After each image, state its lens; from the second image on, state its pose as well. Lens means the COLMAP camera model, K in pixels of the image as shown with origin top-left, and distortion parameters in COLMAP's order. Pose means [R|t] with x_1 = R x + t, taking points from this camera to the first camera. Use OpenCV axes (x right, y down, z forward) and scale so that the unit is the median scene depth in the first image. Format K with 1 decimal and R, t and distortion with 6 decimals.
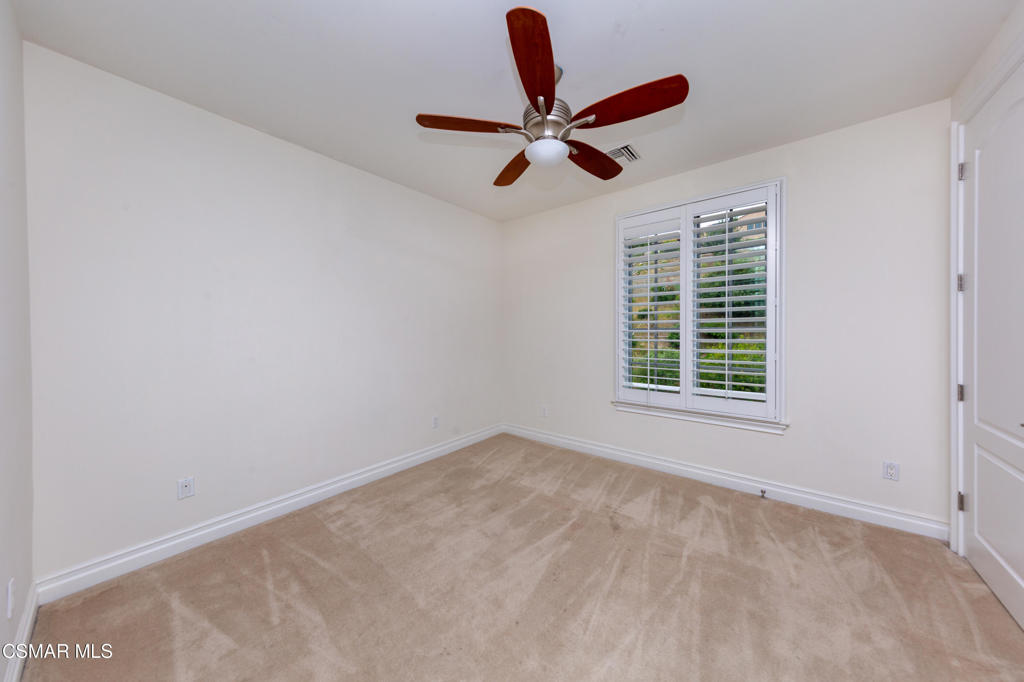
lens RADIAL K [[328.8, 0, 532.8], [0, 328.8, 337.0], [0, 0, 1]] dist [0.005446, -0.000103]
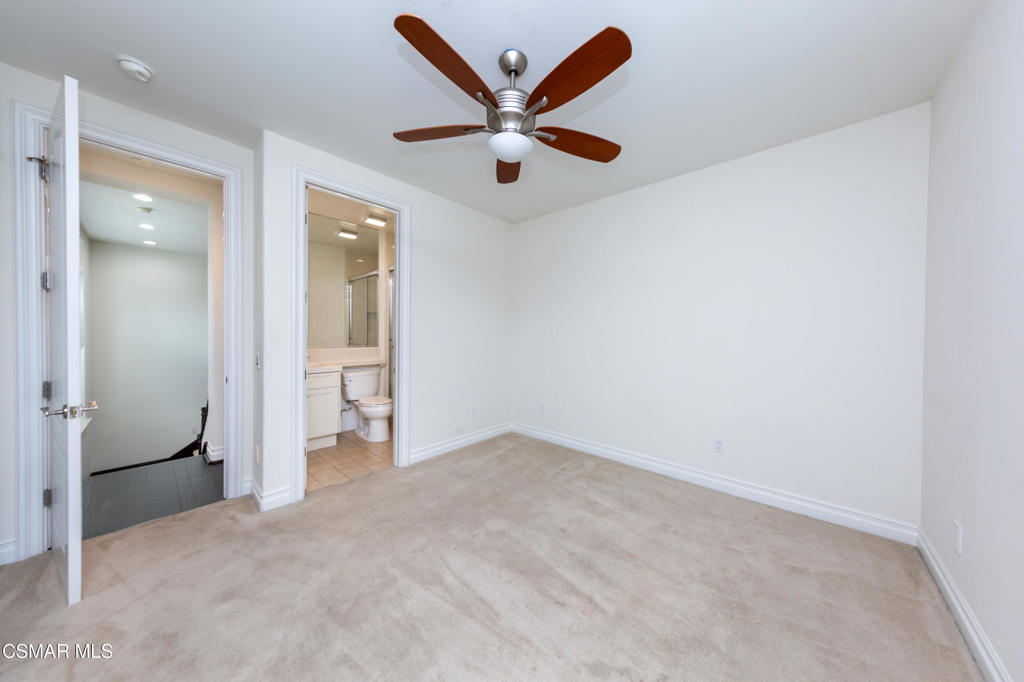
lens RADIAL K [[328.8, 0, 532.8], [0, 328.8, 337.0], [0, 0, 1]] dist [0.005446, -0.000103]
pose [[-0.042037, 0.013236, -0.999028, 0.742589], [-0.040499, 0.999068, 0.014941, -0.000961], [0.998295, 0.041087, -0.041461, 0.805930]]
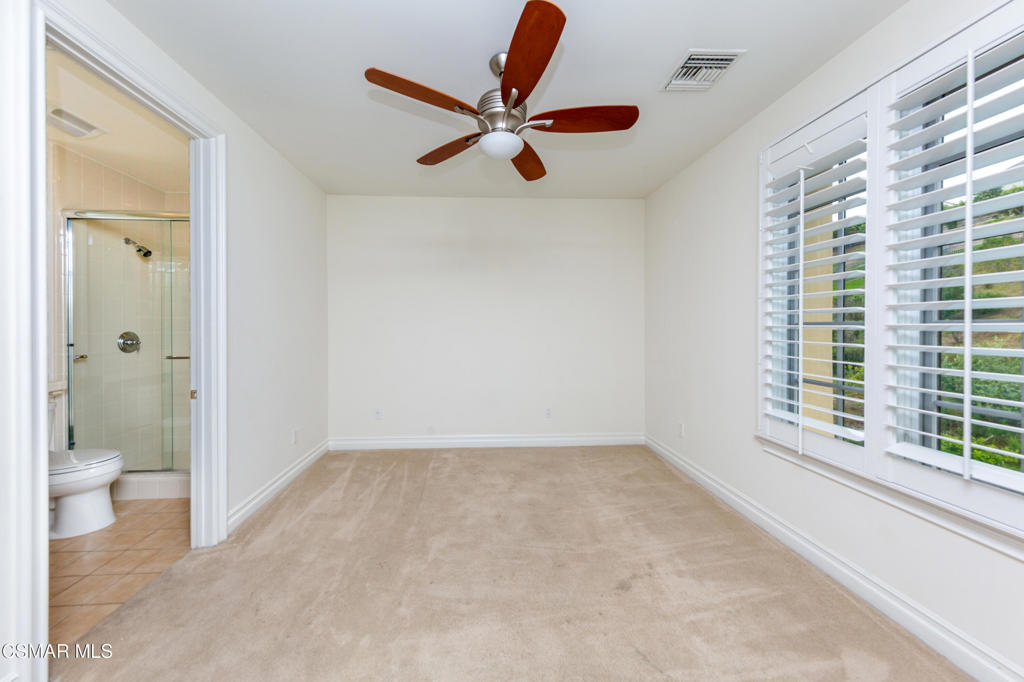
lens RADIAL K [[333.5, 0, 499.9], [0, 333.5, 327.8], [0, 0, 1]] dist [-0.000226, -0.000083]
pose [[0.656123, 0.006964, -0.754622, 0.577192], [-0.021917, 0.999711, -0.009830, 0.001203], [0.754335, 0.022989, 0.656087, 0.250026]]
